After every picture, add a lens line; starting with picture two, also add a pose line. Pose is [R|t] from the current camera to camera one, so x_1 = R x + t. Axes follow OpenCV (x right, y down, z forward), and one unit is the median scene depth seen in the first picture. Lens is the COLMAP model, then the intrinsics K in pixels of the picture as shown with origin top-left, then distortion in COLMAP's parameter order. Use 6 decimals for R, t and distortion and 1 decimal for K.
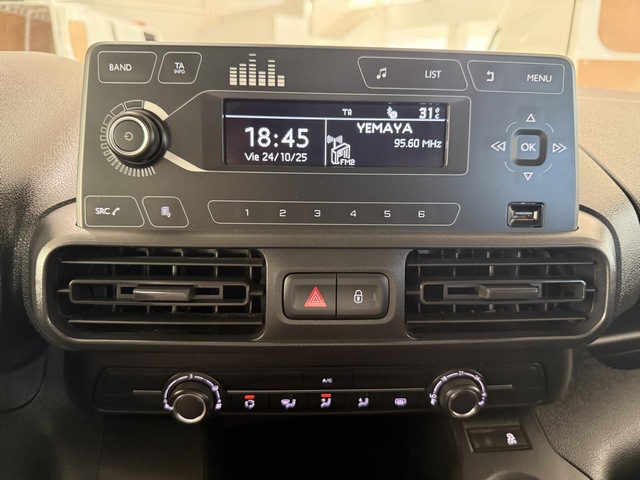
lens RADIAL K [[476.0, 0, 310.5], [0, 476.0, 249.8], [0, 0, 1]] dist [0.067131, -0.111319]
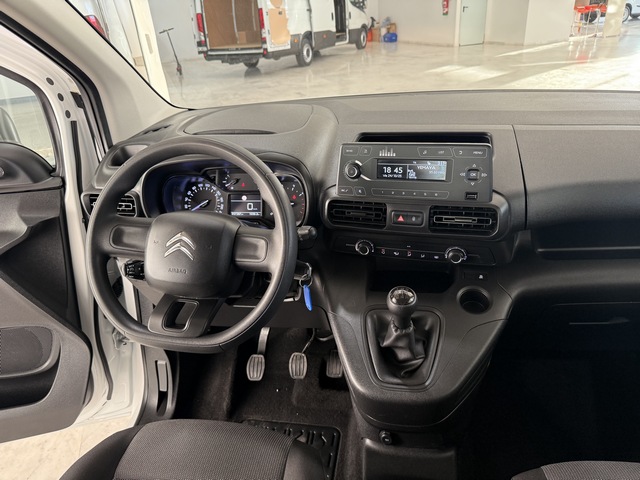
lens RADIAL K [[476.0, 0, 310.5], [0, 476.0, 249.8], [0, 0, 1]] dist [0.067131, -0.111319]
pose [[0.927762, 0.089389, -0.362307, 0.657664], [-0.030952, 0.985975, 0.164000, -0.212895], [0.371885, -0.140939, 0.917517, -2.369216]]
